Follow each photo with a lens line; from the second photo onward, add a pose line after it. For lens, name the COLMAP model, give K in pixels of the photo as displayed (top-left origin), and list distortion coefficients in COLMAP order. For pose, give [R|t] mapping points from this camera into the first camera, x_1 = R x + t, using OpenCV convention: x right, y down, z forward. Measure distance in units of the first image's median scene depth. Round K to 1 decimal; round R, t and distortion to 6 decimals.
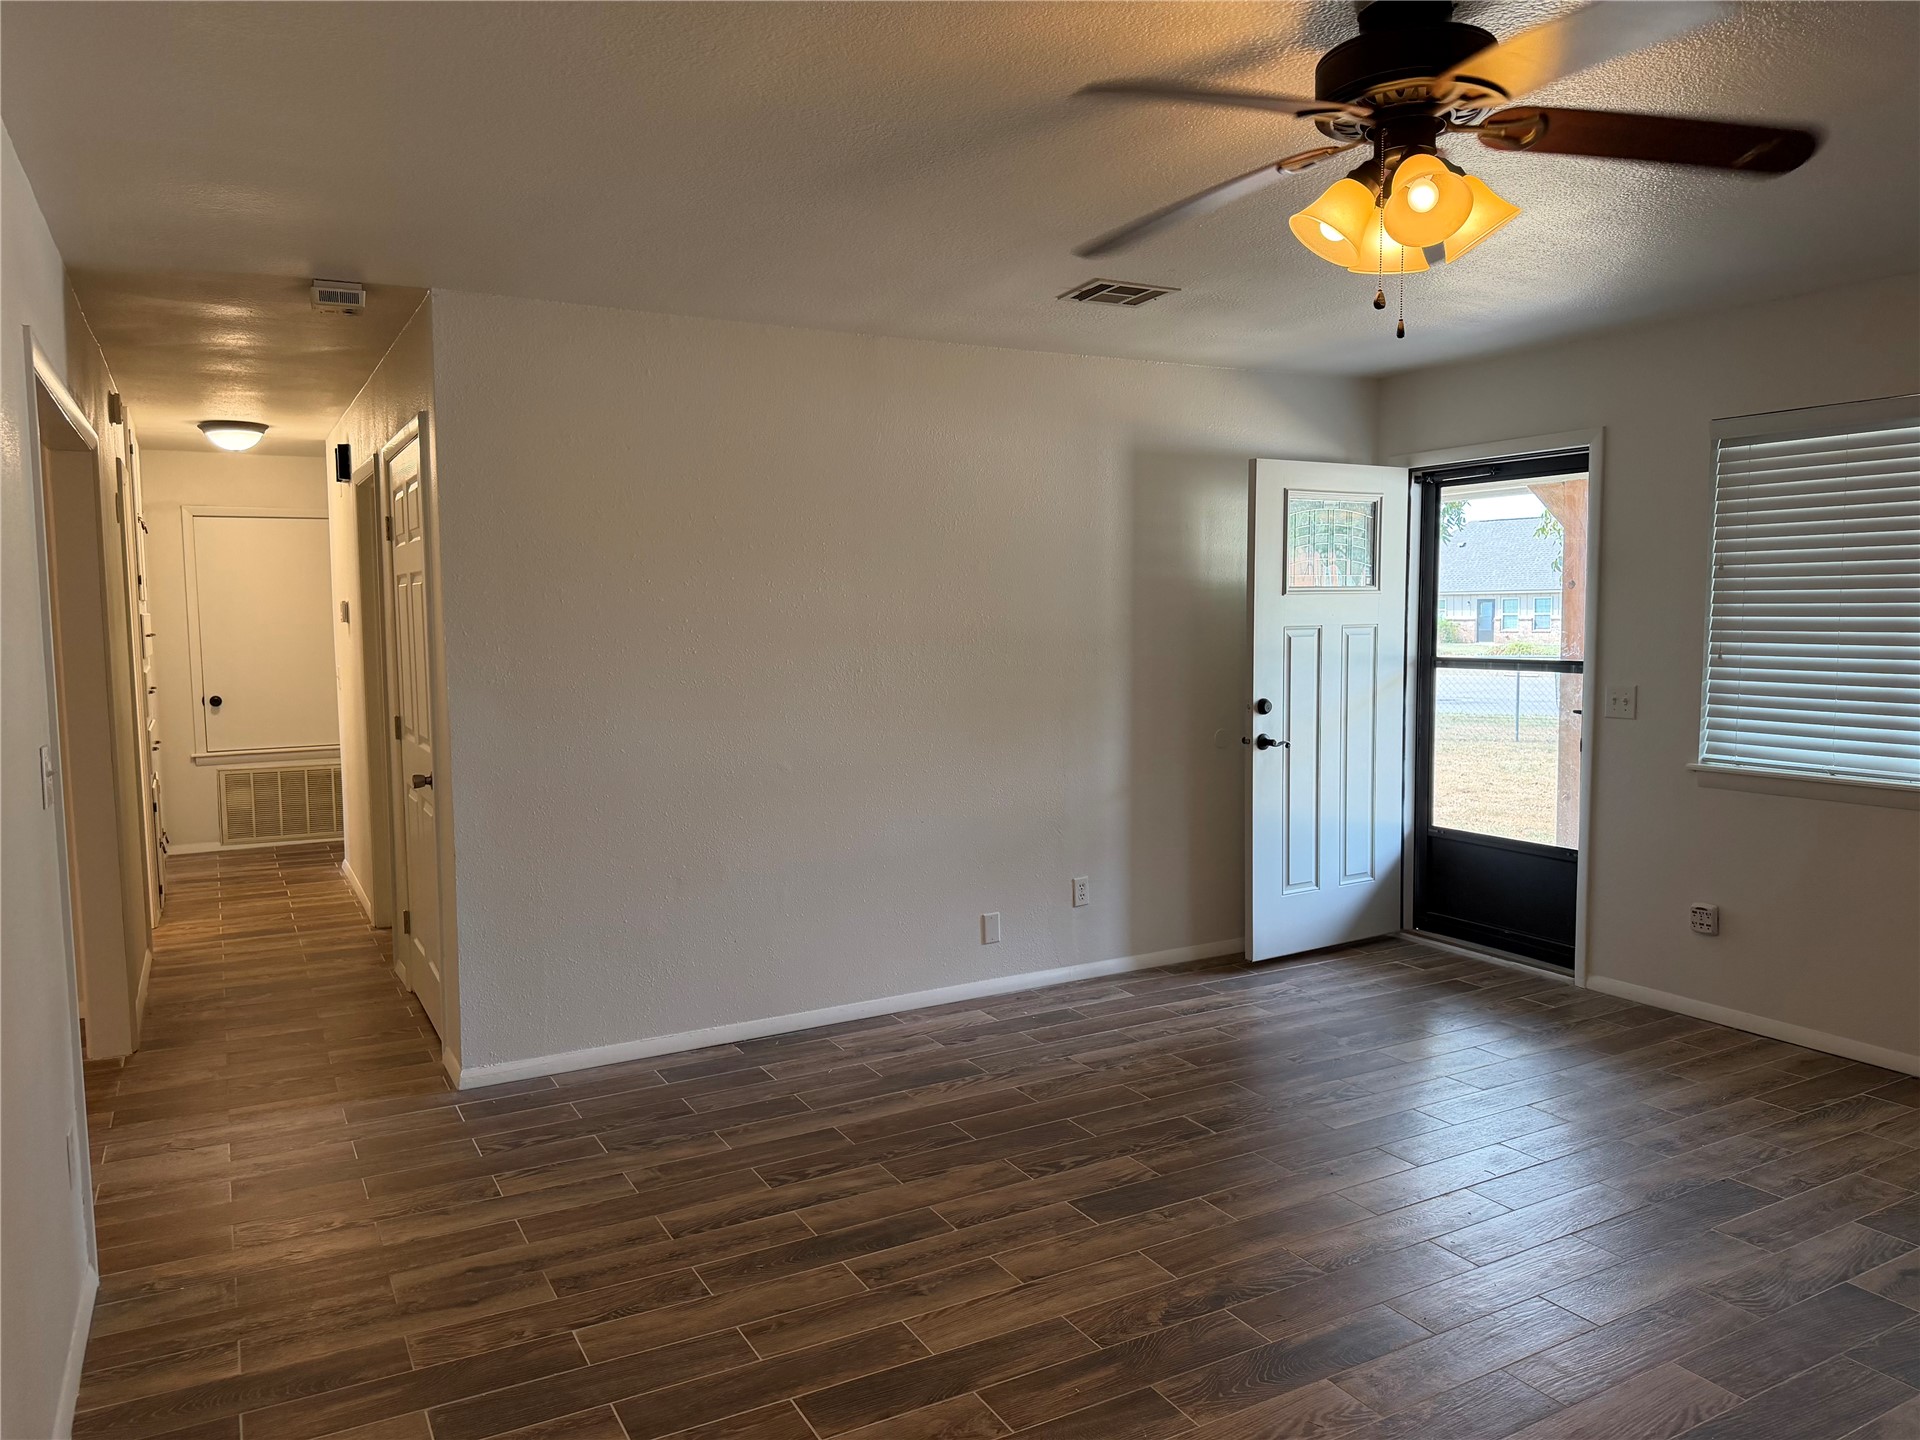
lens RADIAL K [[1339.0, 0, 942.3], [0, 1339.0, 727.9], [0, 0, 1]] dist [0.034023, -0.038510]
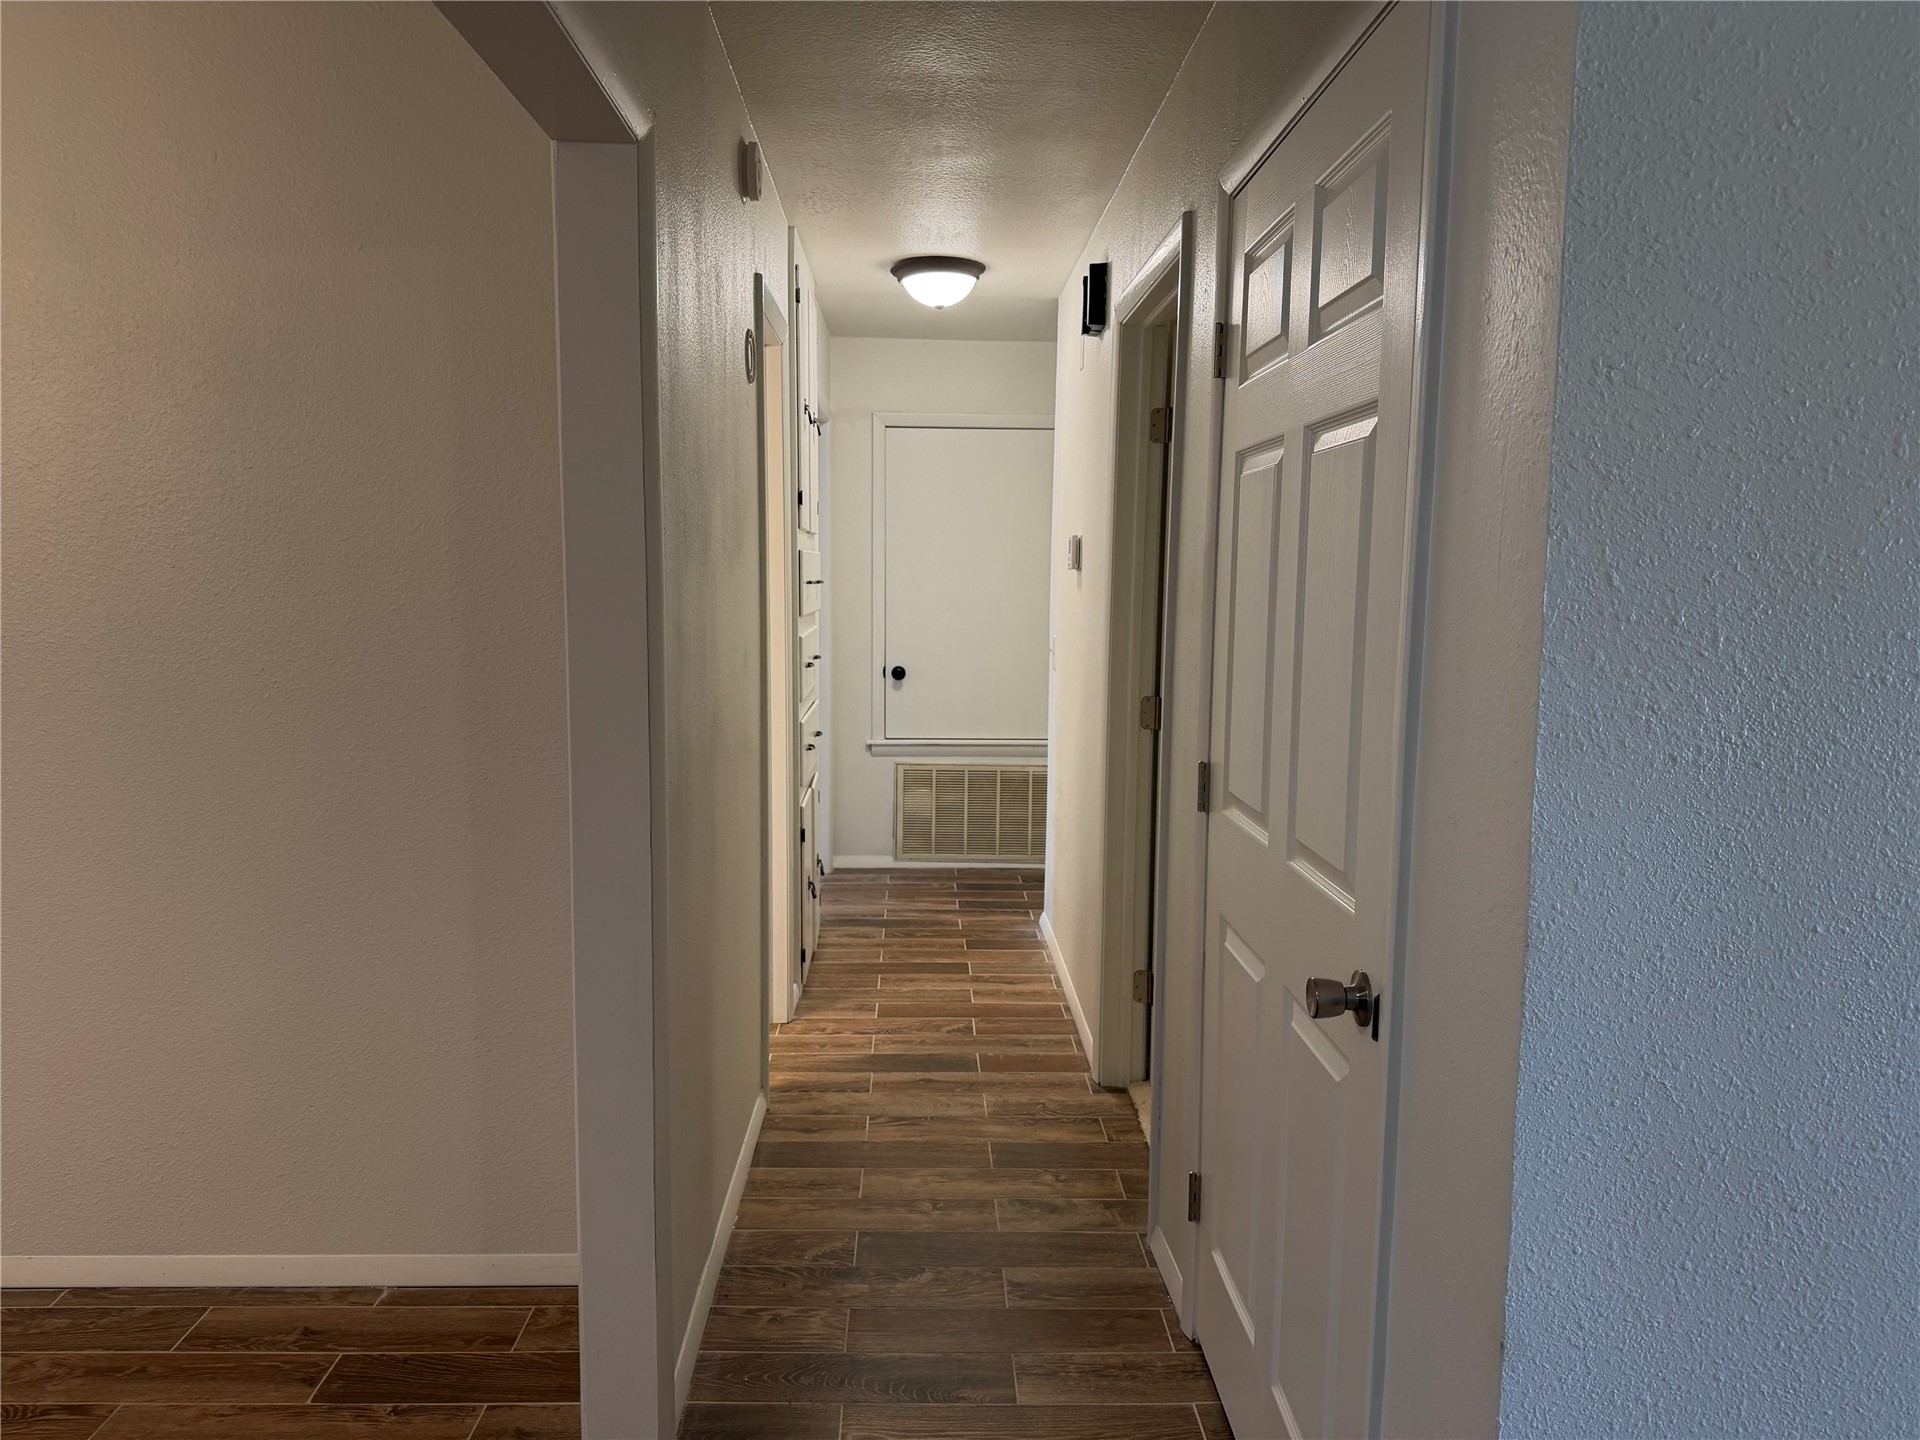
lens RADIAL K [[1339.0, 0, 964.3], [0, 1339.0, 719.2], [0, 0, 1]] dist [0.034023, -0.038510]
pose [[0.895077, 0.067781, -0.440730, -0.206168], [-0.059527, 0.997696, 0.032546, -0.025010], [0.441921, -0.002895, 0.897049, 0.408389]]
